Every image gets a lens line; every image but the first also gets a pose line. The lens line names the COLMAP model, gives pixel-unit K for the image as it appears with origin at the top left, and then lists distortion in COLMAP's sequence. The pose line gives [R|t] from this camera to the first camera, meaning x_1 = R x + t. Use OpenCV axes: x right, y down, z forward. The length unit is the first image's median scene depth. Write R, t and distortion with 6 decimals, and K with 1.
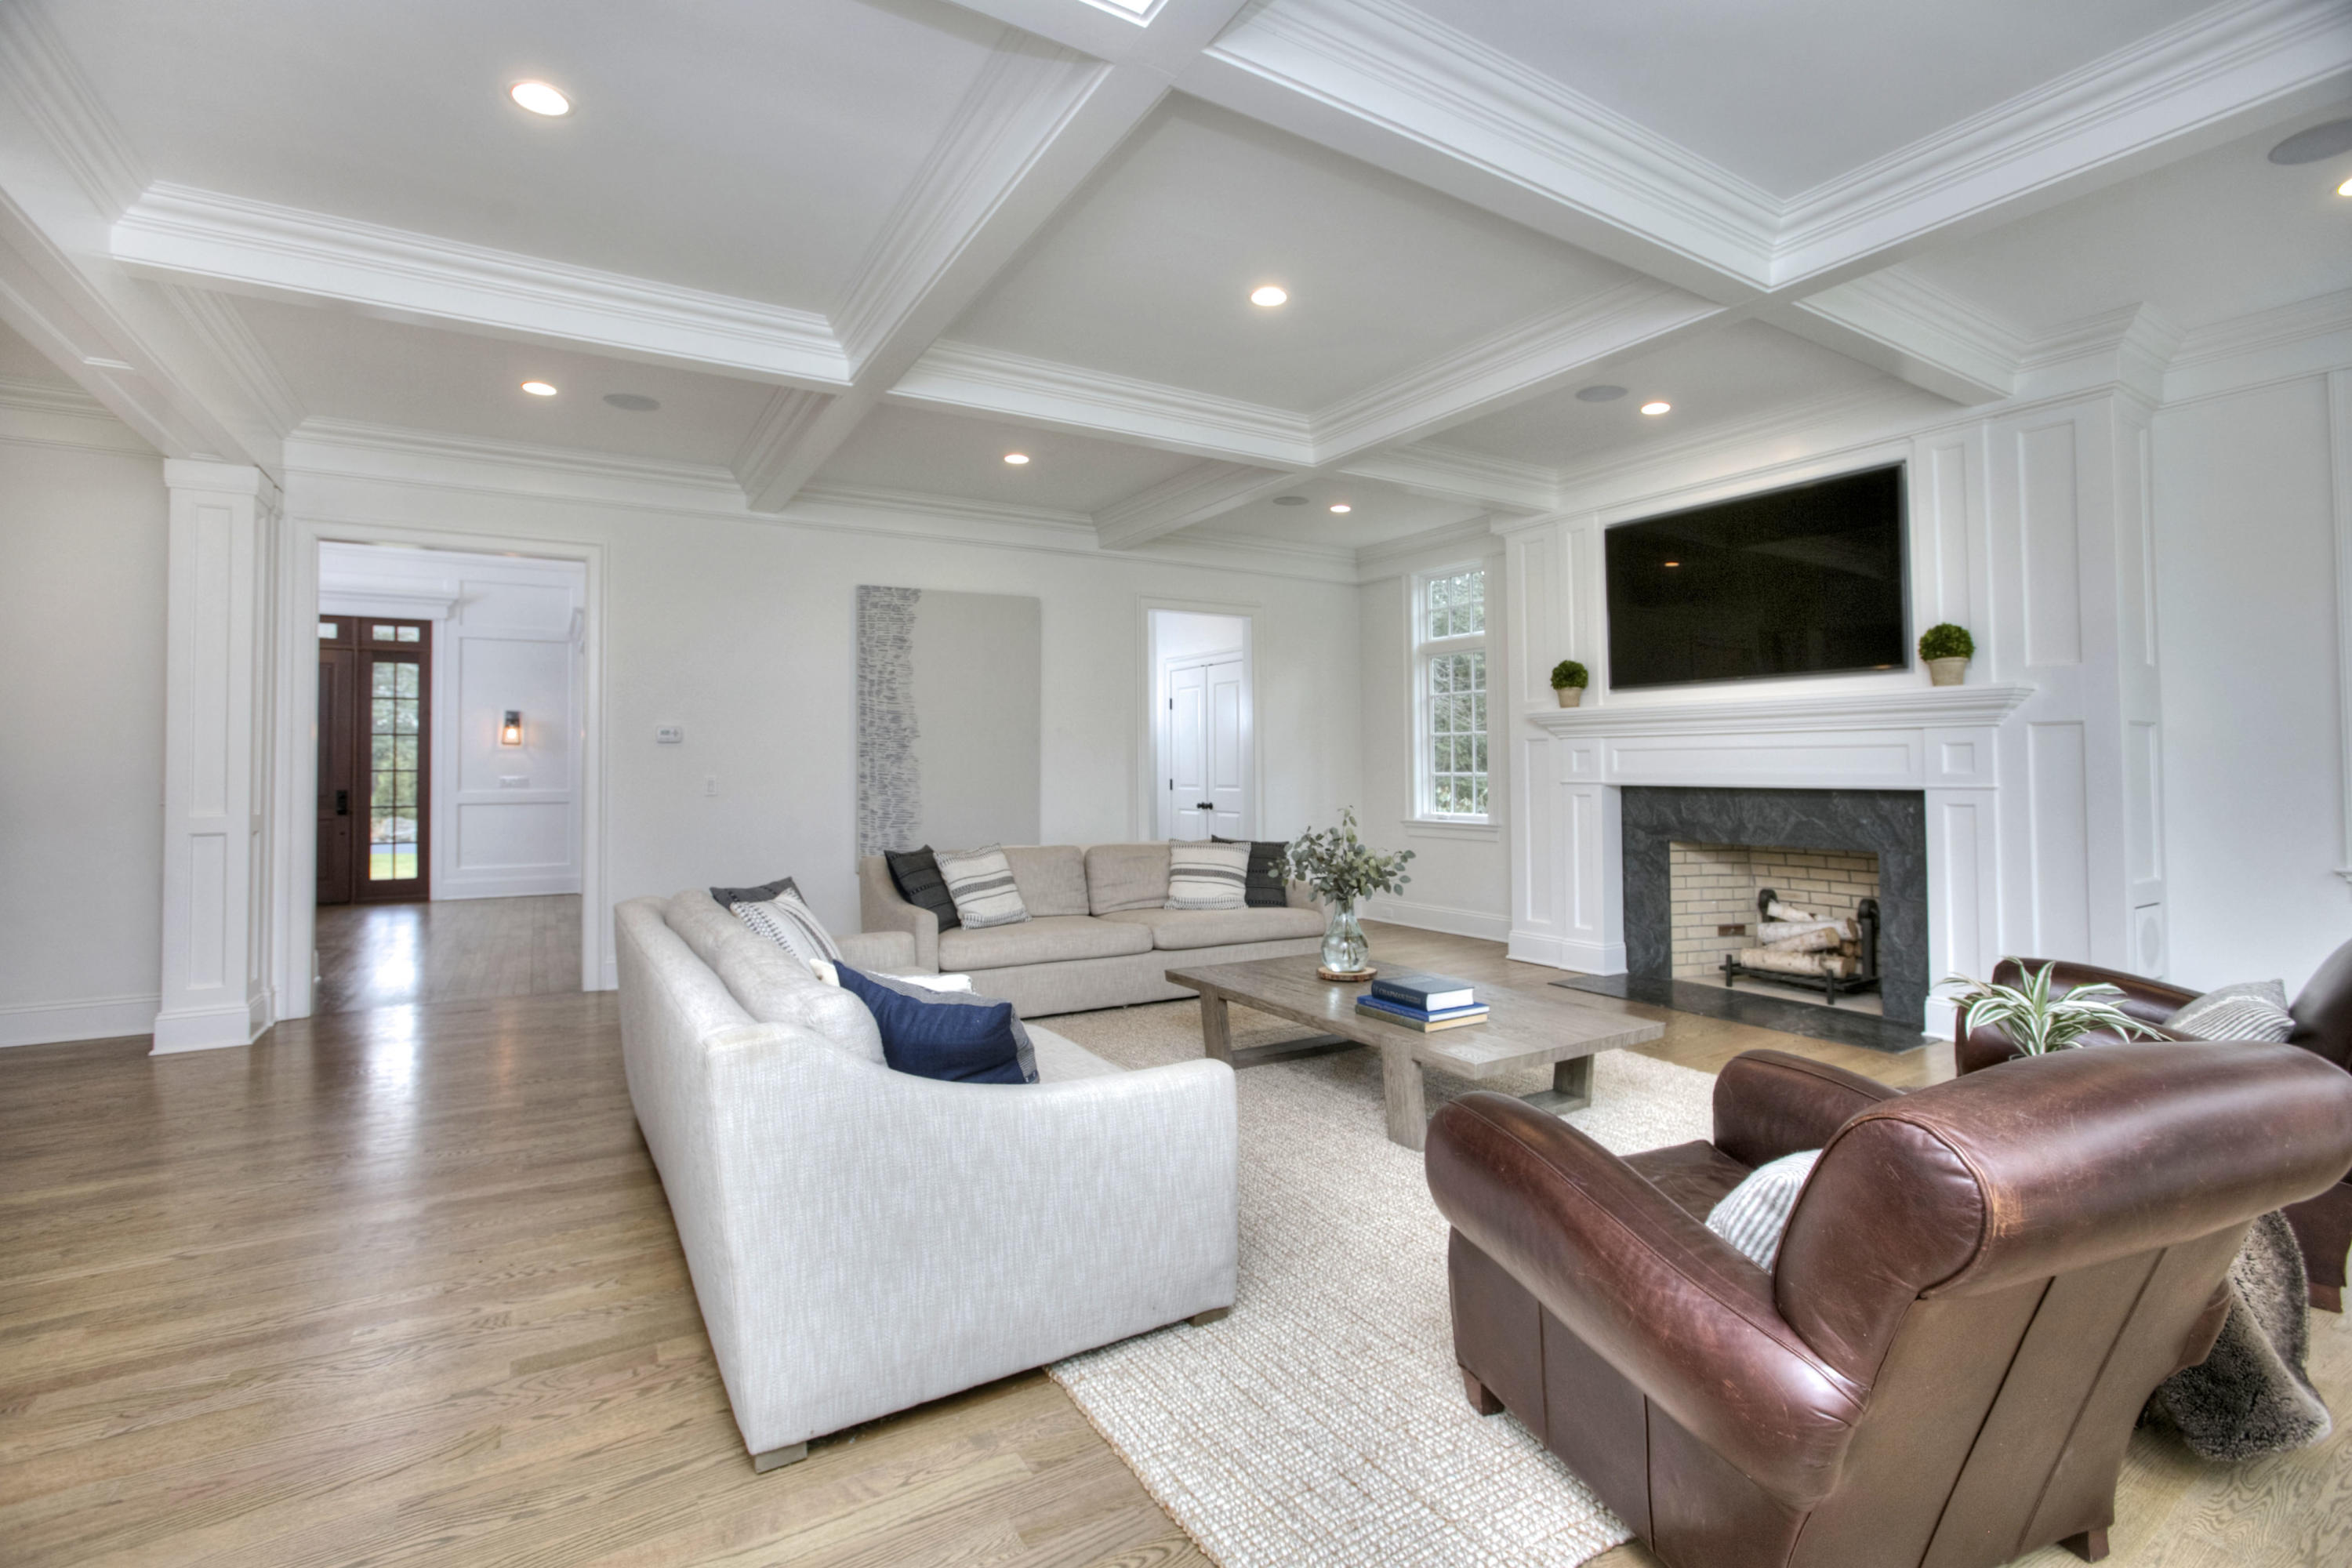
lens RADIAL K [[1118.4, 0, 1167.9], [0, 1118.4, 722.8], [0, 0, 1]] dist [-0.011876, 0.000434]
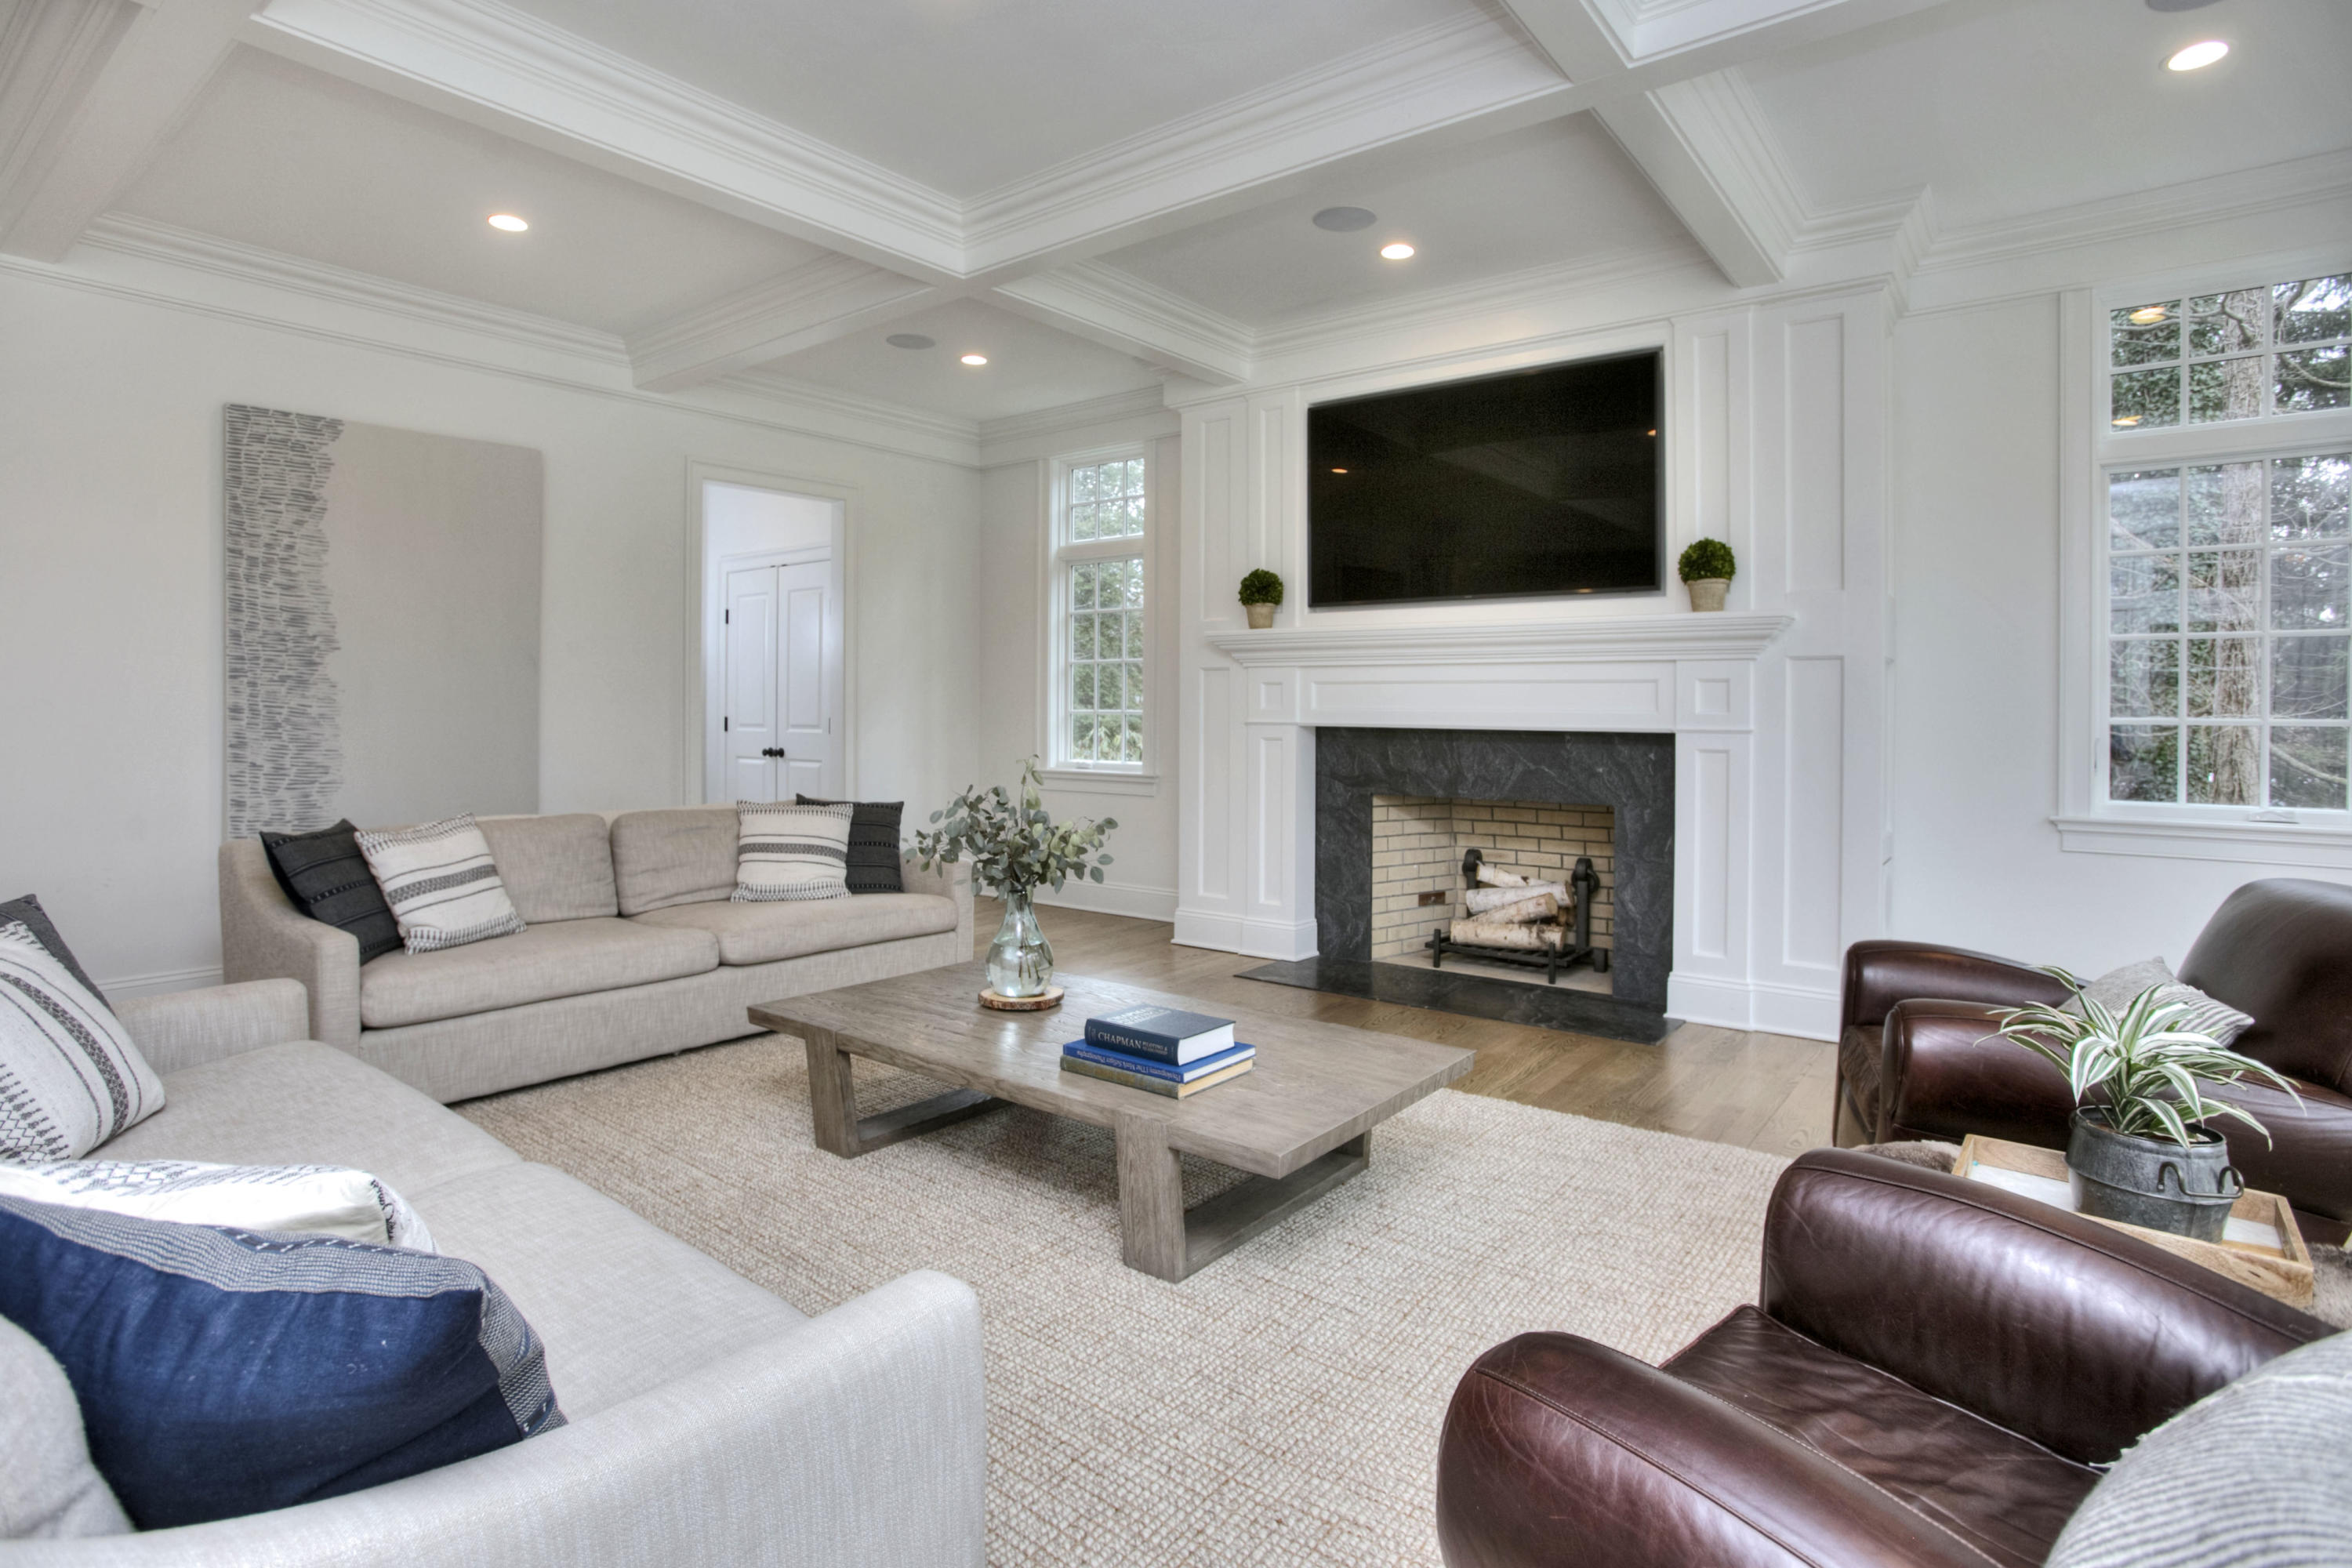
lens RADIAL K [[1267.6, 0, 1131.0], [0, 1267.6, 706.5], [0, 0, 1]] dist [-0.039278, 0.001955]
pose [[0.946063, 0.007496, 0.323897, -0.023573], [-0.020545, 0.999108, 0.036887, 0.010389], [-0.323332, -0.041552, 0.945373, 0.181275]]
